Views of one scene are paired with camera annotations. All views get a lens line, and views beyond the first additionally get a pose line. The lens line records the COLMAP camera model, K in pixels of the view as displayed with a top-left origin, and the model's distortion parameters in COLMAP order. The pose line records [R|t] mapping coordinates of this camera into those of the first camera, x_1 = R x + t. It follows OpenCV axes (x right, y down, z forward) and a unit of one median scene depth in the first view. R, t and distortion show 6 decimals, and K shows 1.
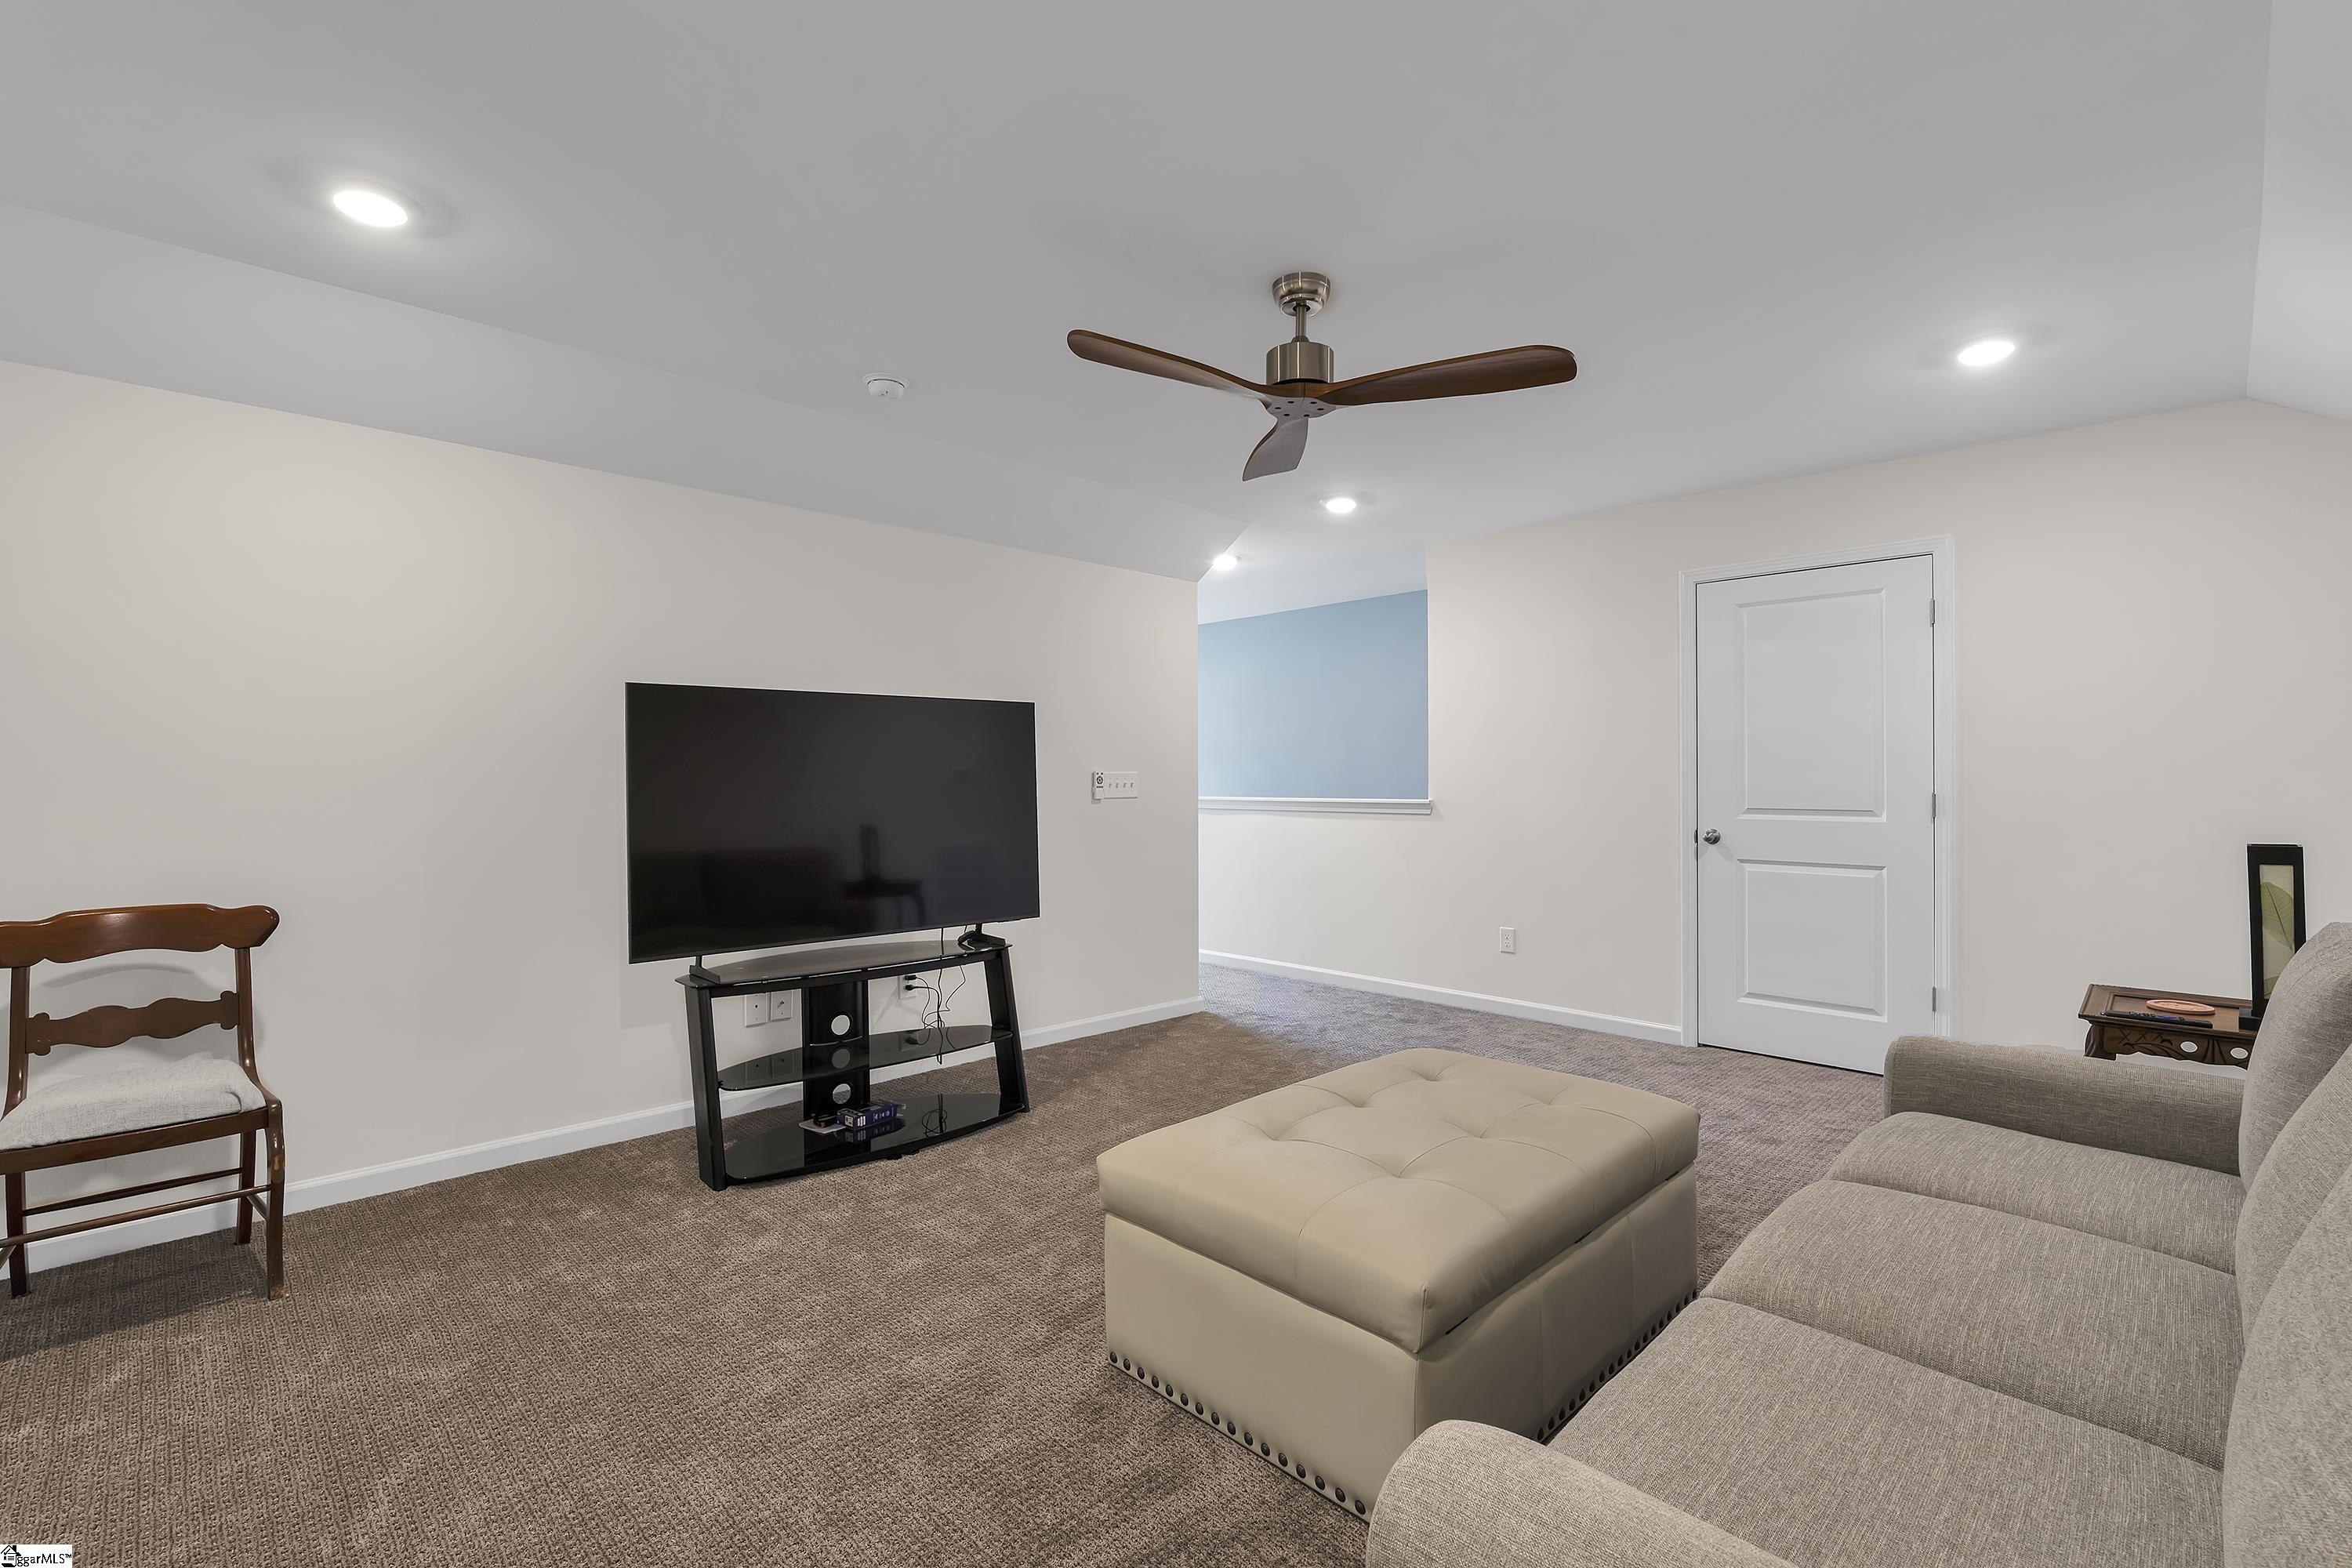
lens RADIAL K [[1030.8, 0, 1176.0], [0, 1030.8, 784.0], [0, 0, 1]] dist [0.001823, 0.000090]
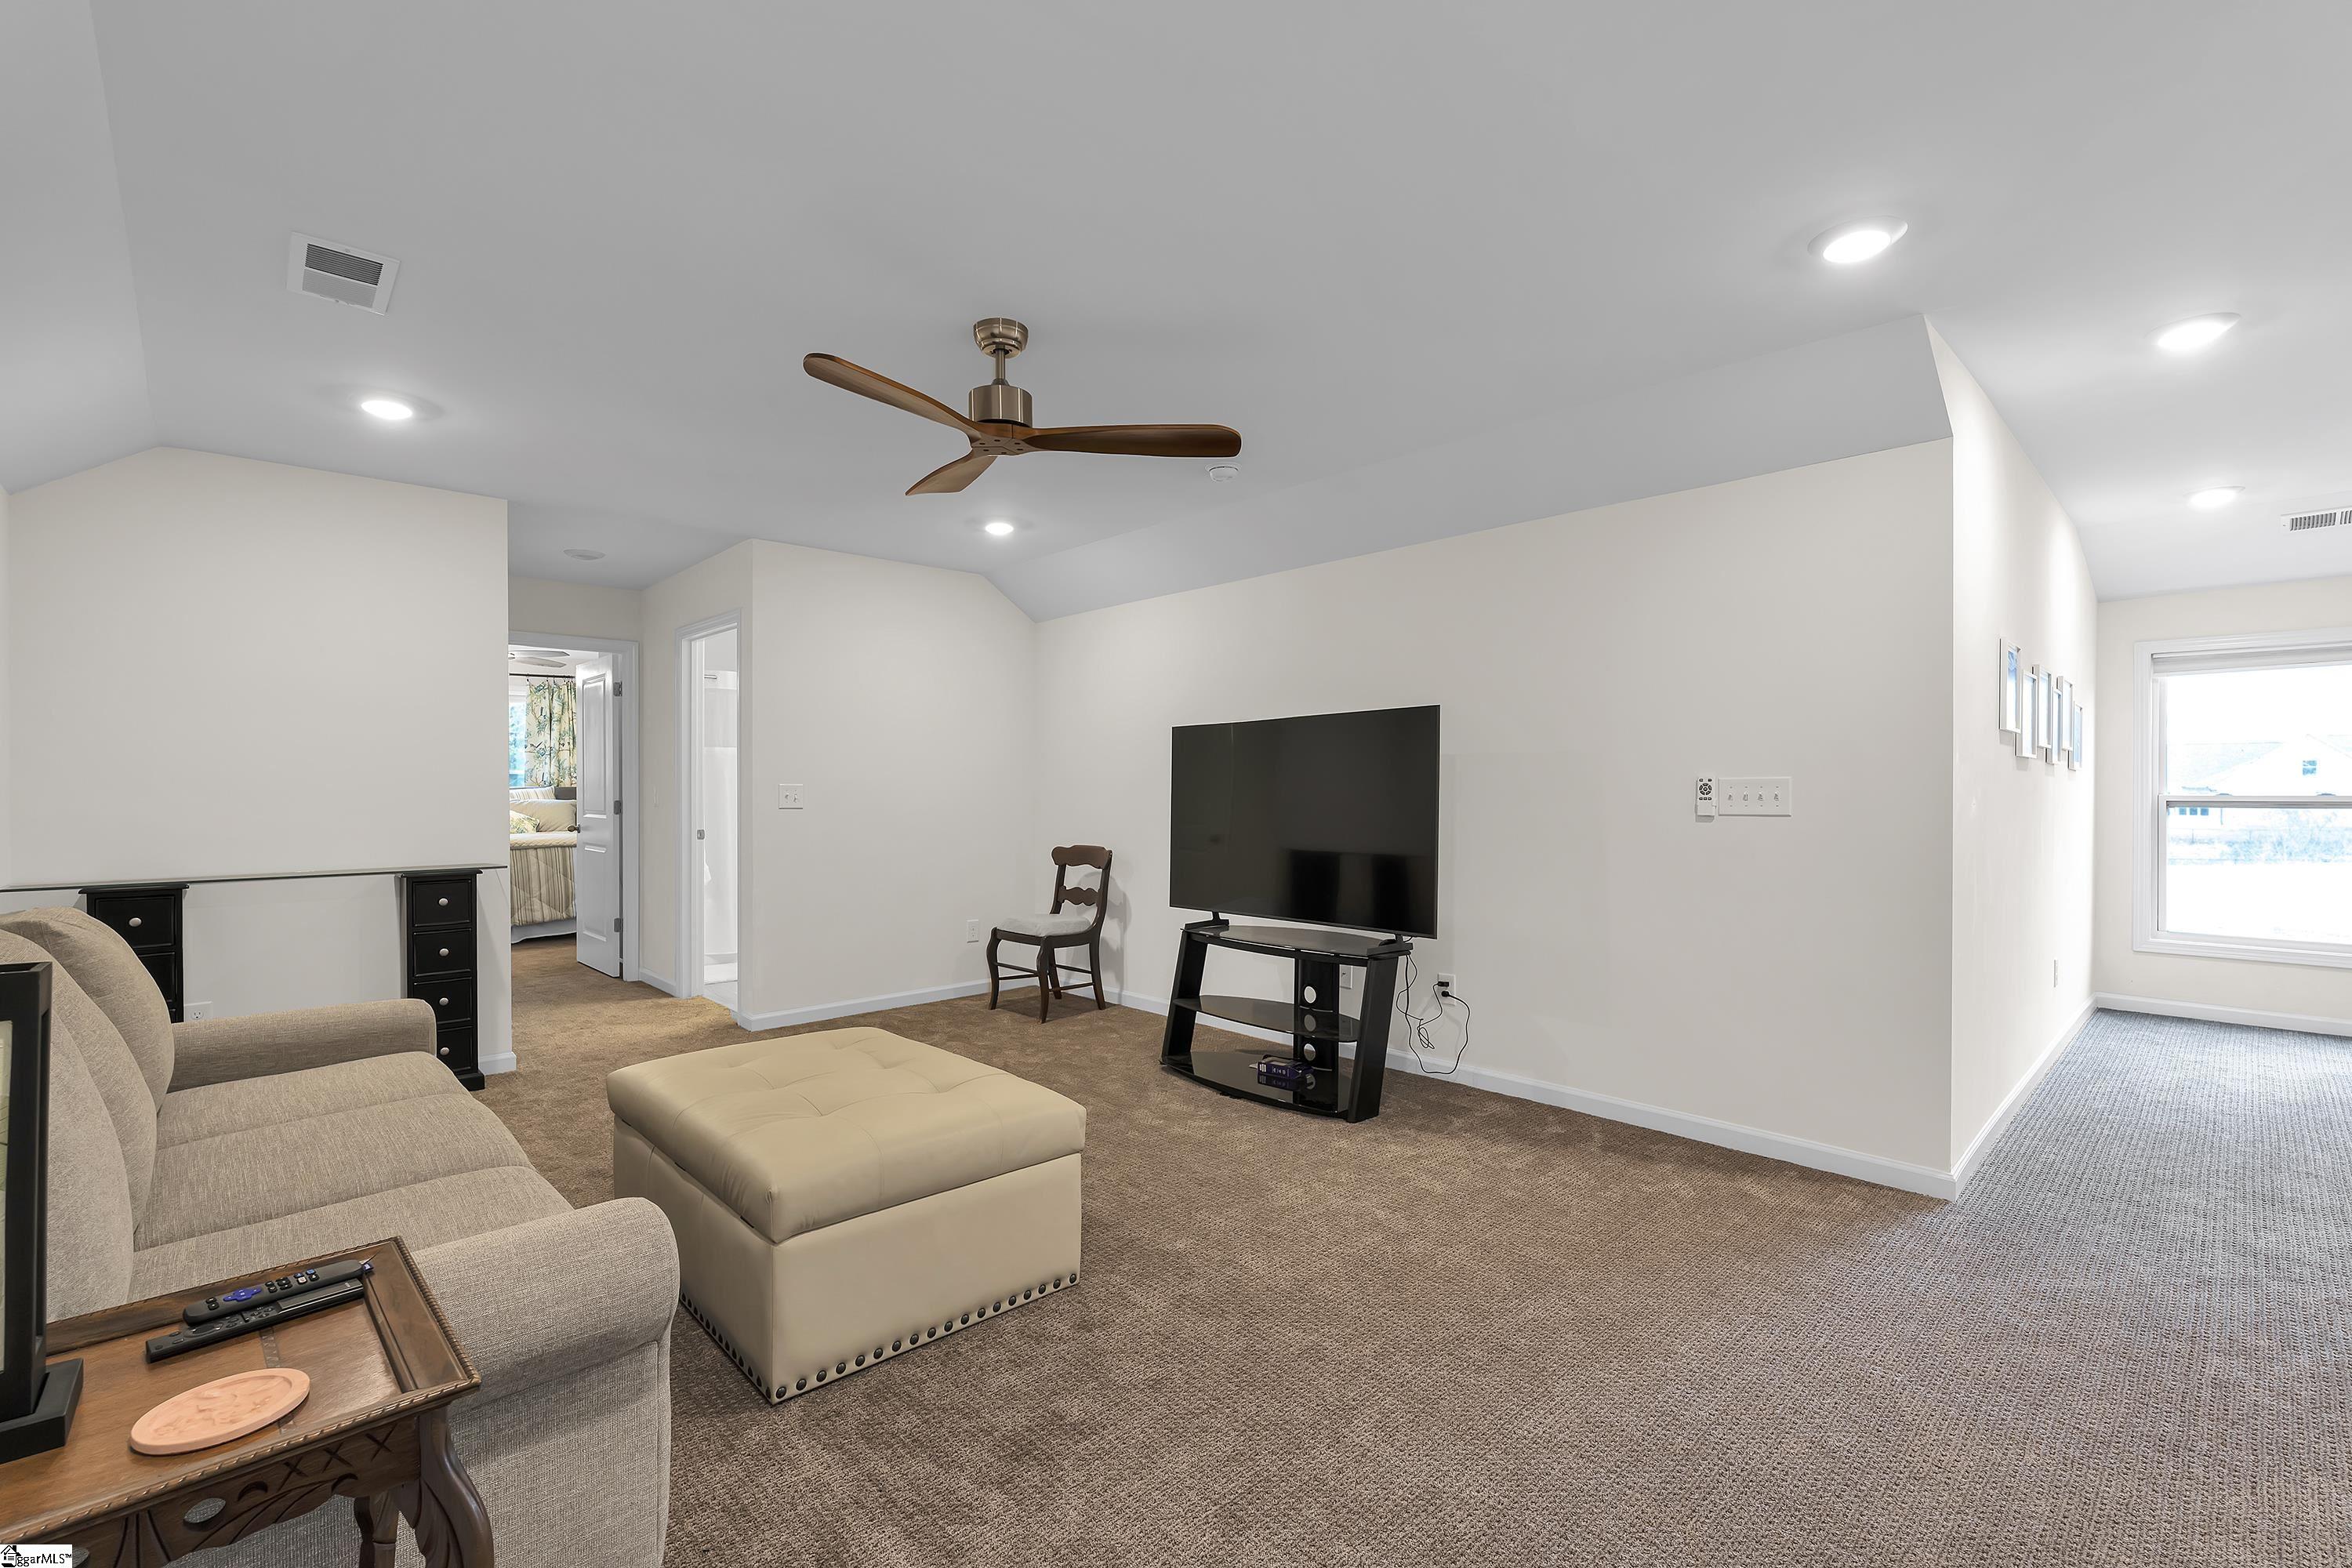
lens RADIAL K [[1027.1, 0, 1182.9], [0, 1027.1, 789.7], [0, 0, 1]] dist [0.001670, 0.000066]
pose [[0.008412, 0.000239, -0.999965, 0.862278], [-0.006716, 0.999977, 0.000183, -0.002017], [0.999942, 0.006714, 0.008414, 0.848487]]
